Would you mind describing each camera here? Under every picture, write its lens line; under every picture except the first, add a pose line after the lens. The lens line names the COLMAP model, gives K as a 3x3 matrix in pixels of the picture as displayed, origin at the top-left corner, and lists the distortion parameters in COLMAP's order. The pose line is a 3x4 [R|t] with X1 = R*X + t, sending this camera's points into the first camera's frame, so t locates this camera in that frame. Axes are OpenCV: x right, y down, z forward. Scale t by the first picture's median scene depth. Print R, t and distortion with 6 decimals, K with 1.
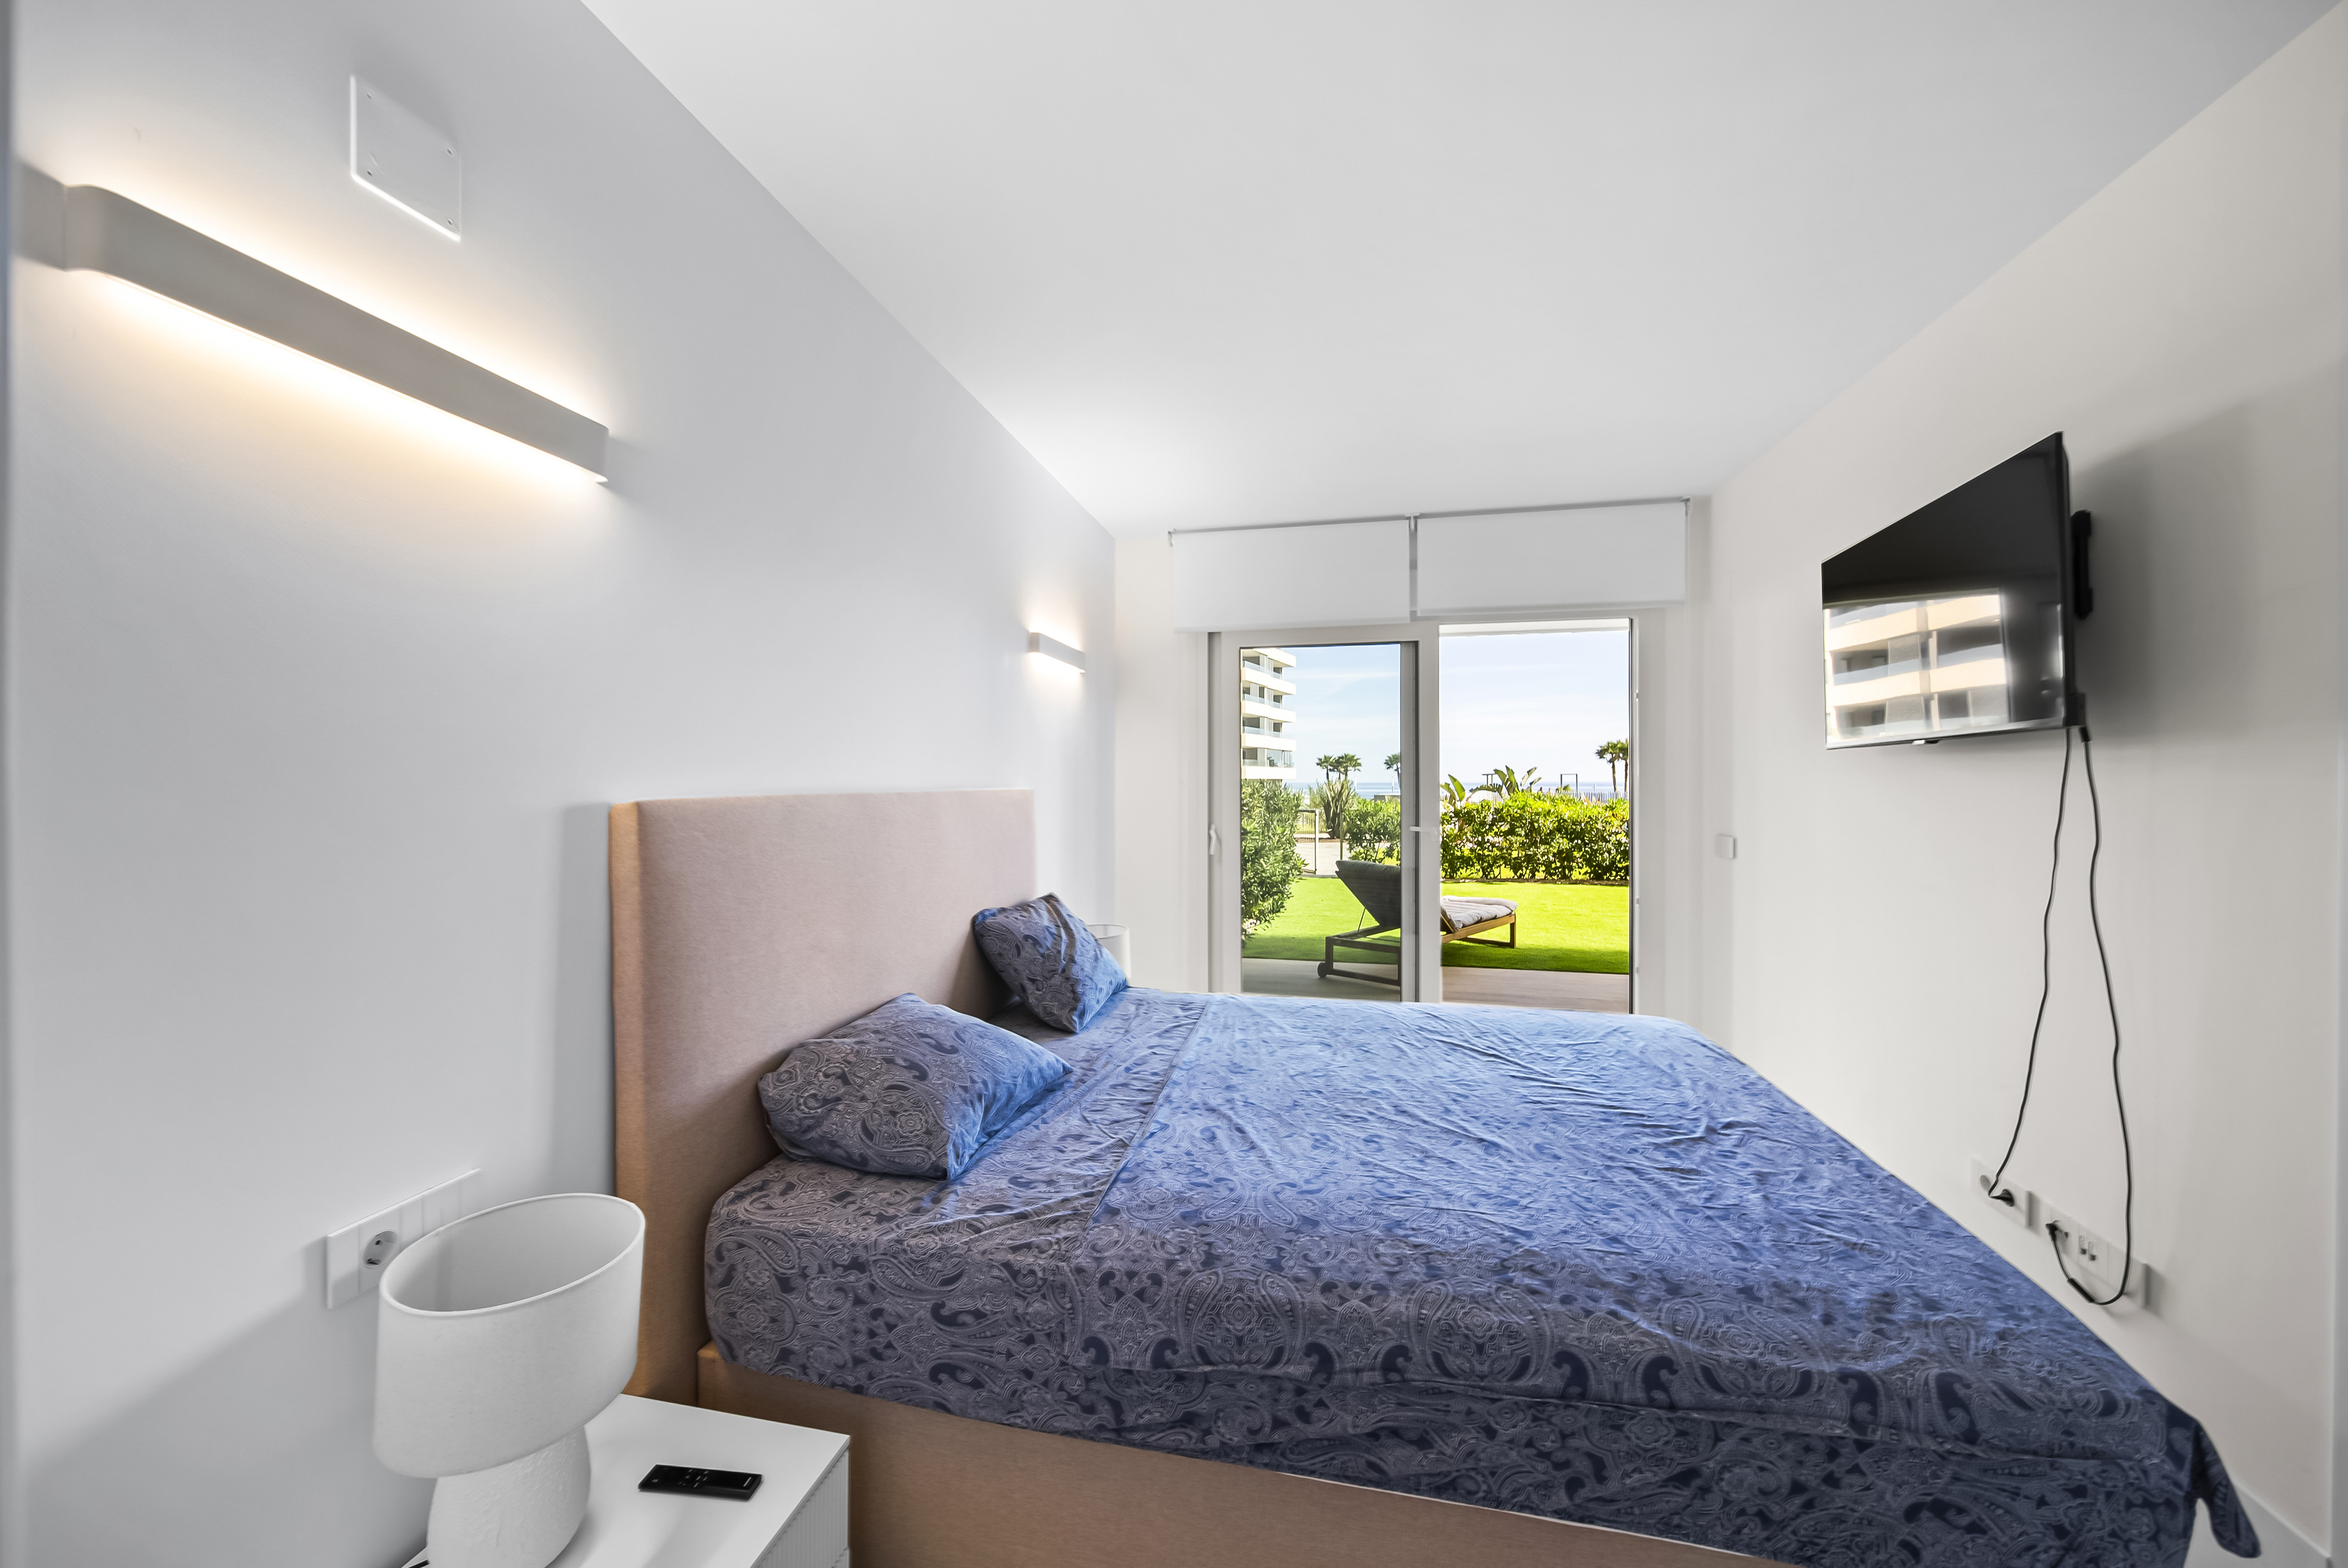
lens RADIAL K [[844.0, 0, 1177.2], [0, 844.0, 783.8], [0, 0, 1]] dist [-0.000330, -0.001438]
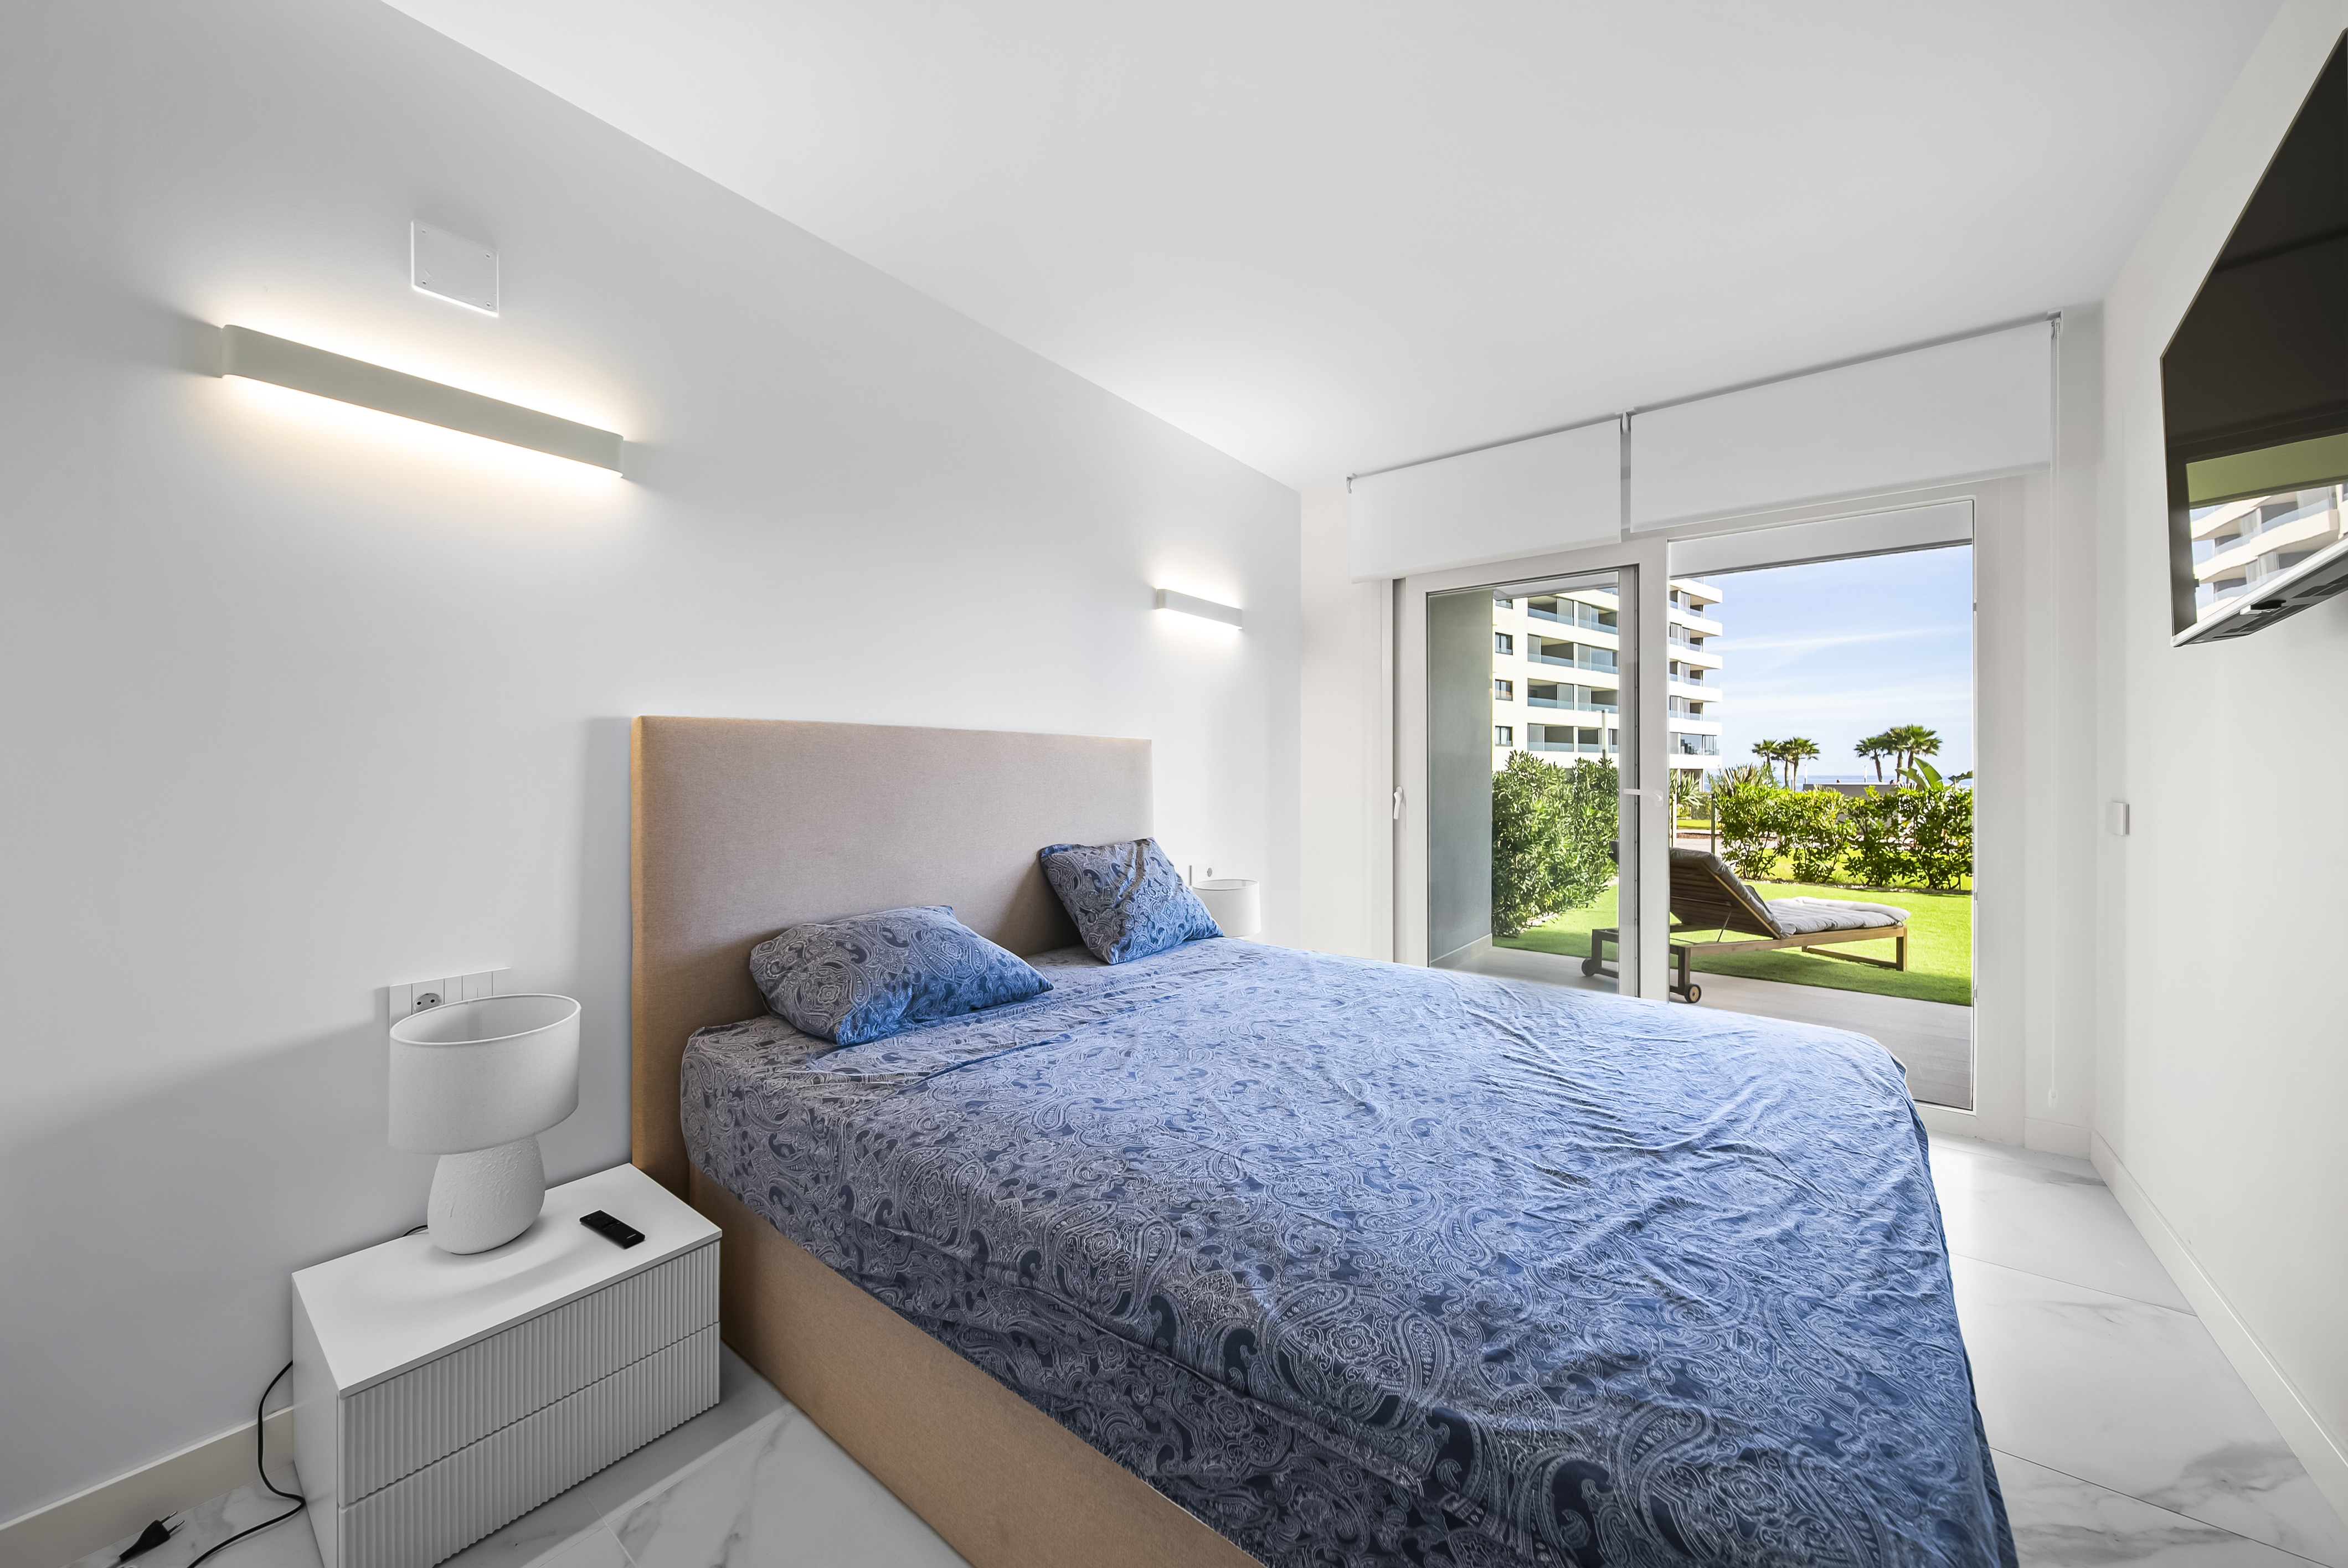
lens RADIAL K [[844.0, 0, 1178.5], [0, 844.0, 776.1], [0, 0, 1]] dist [-0.000330, -0.001438]
pose [[0.899330, 0.003184, -0.437259, 0.631891], [-0.003676, 0.999993, -0.000278, 0.102582], [0.437255, 0.001858, 0.899336, 0.168659]]
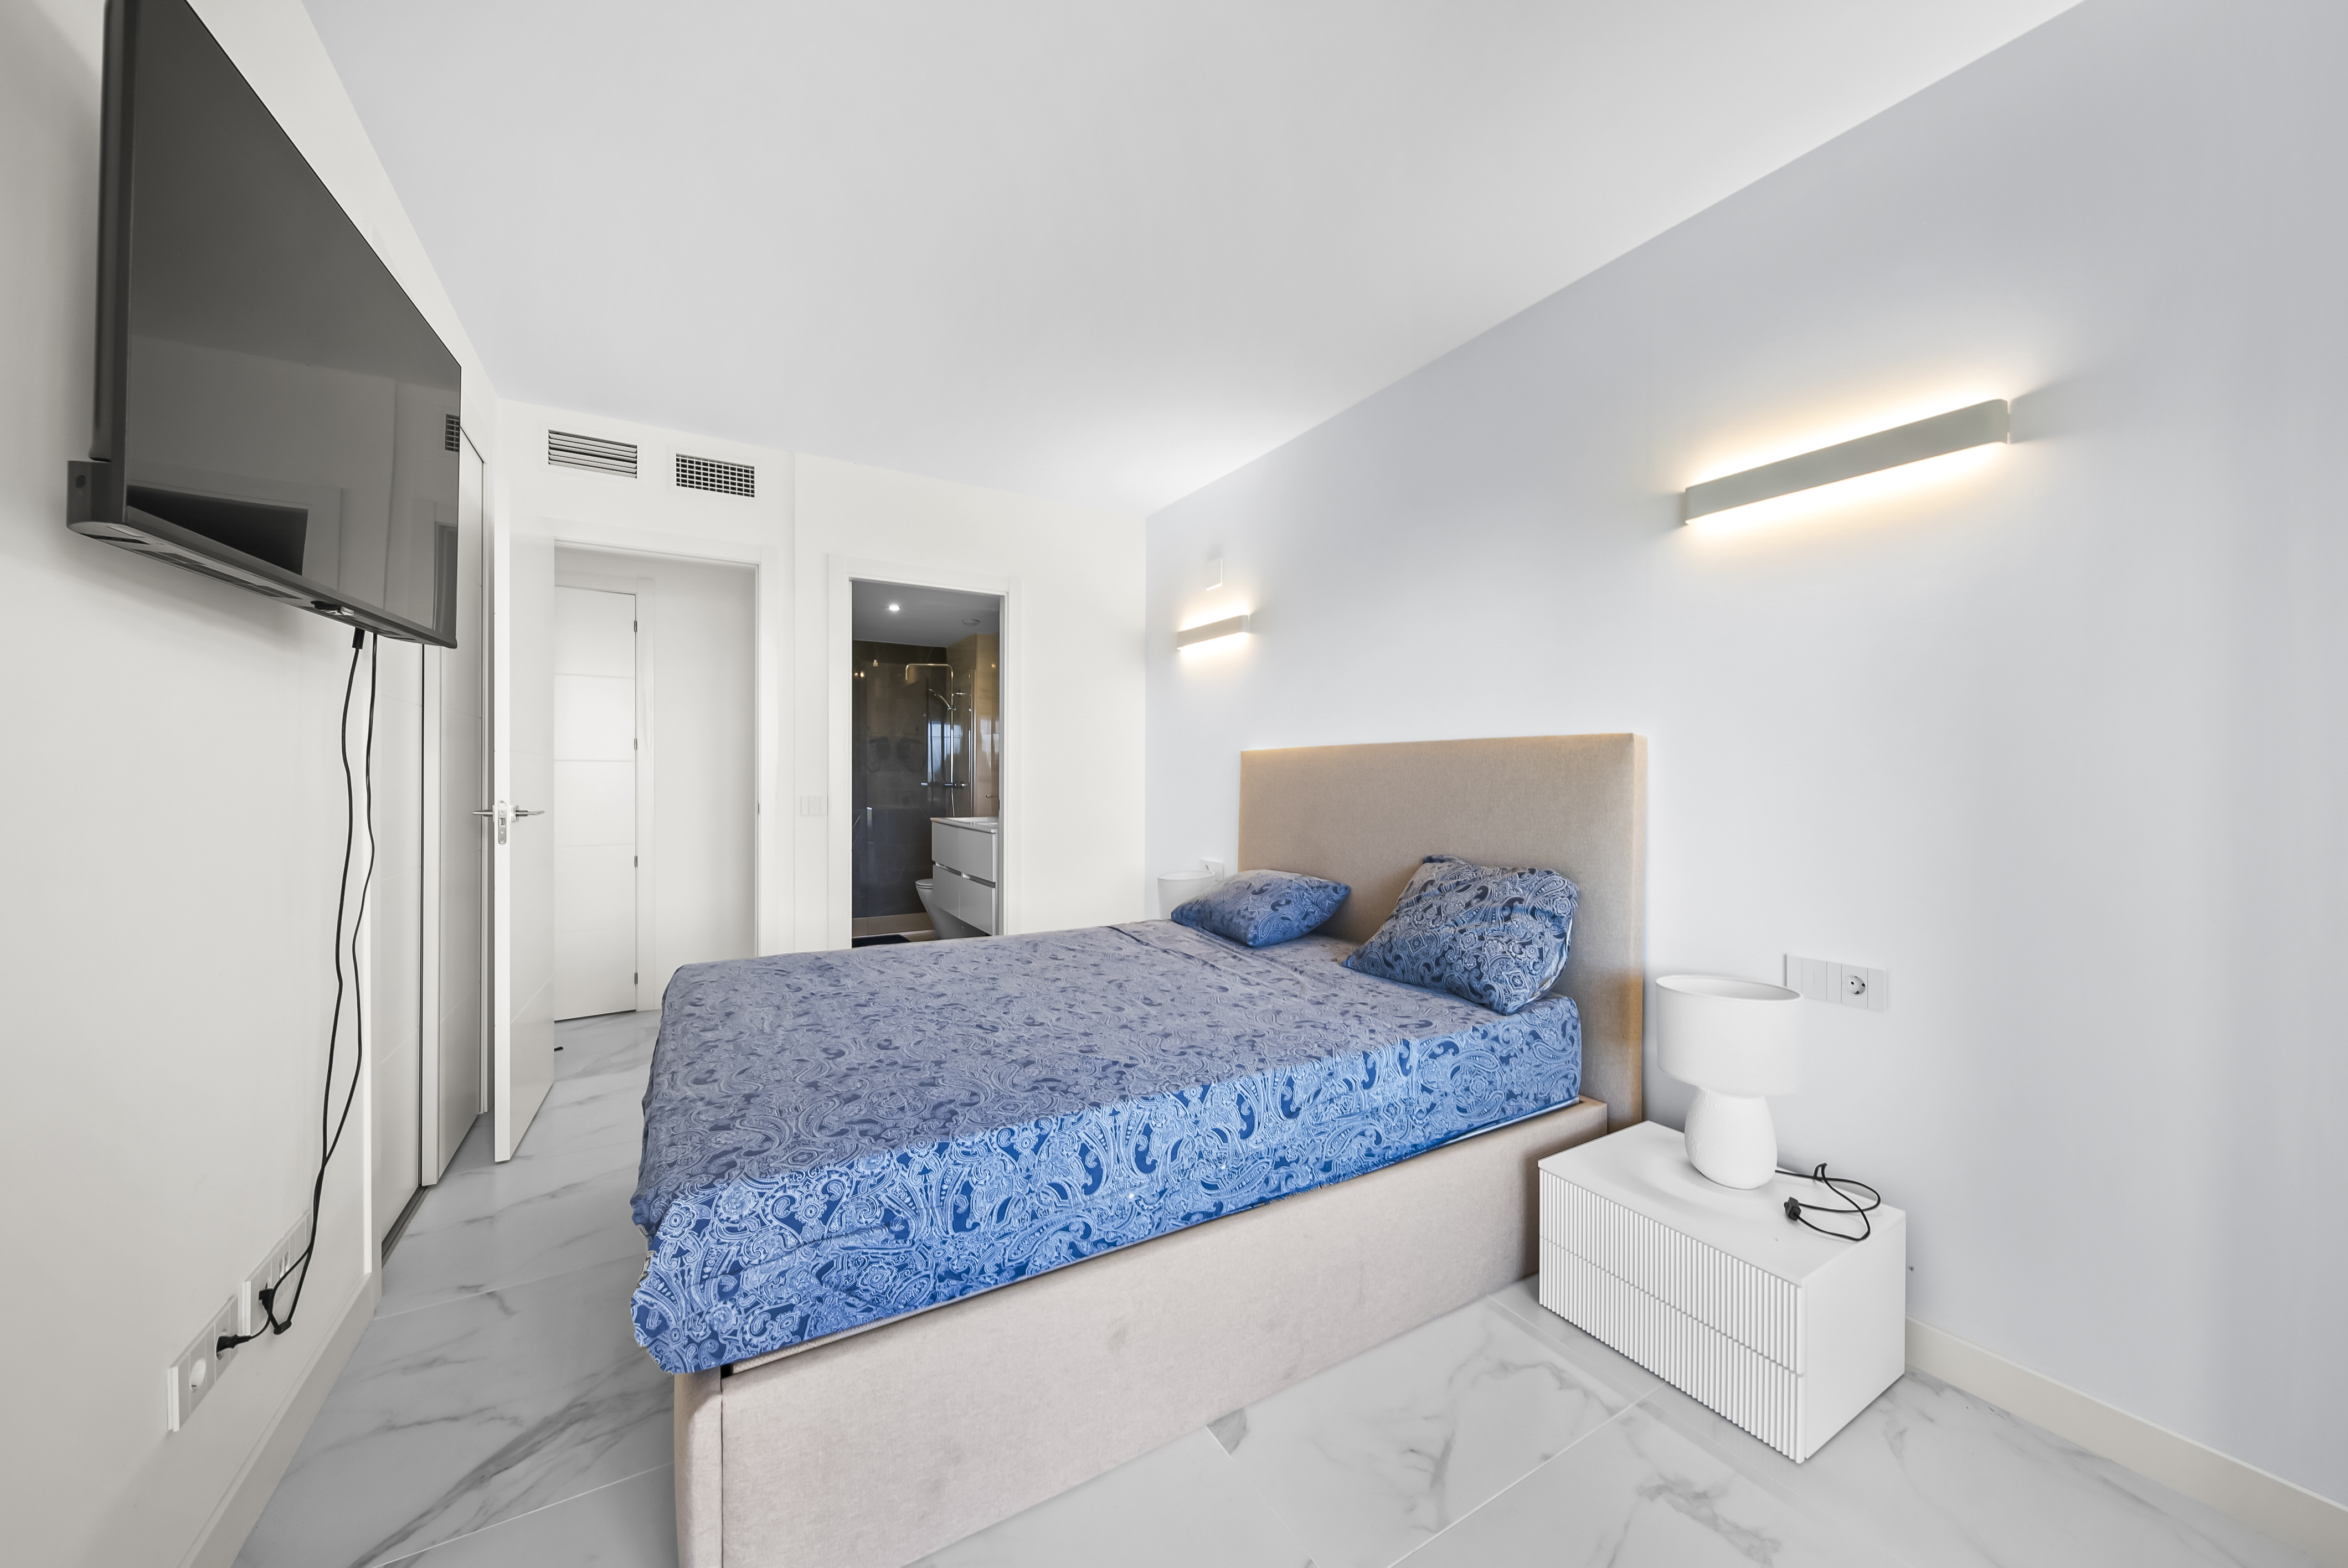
lens RADIAL K [[844.0, 0, 1176.4], [0, 844.0, 778.6], [0, 0, 1]] dist [-0.000330, -0.001438]
pose [[-0.744666, -0.003841, -0.667426, 1.157319], [-0.003770, 0.999992, -0.001549, 0.098512], [0.667427, 0.001363, -0.744674, 2.558677]]
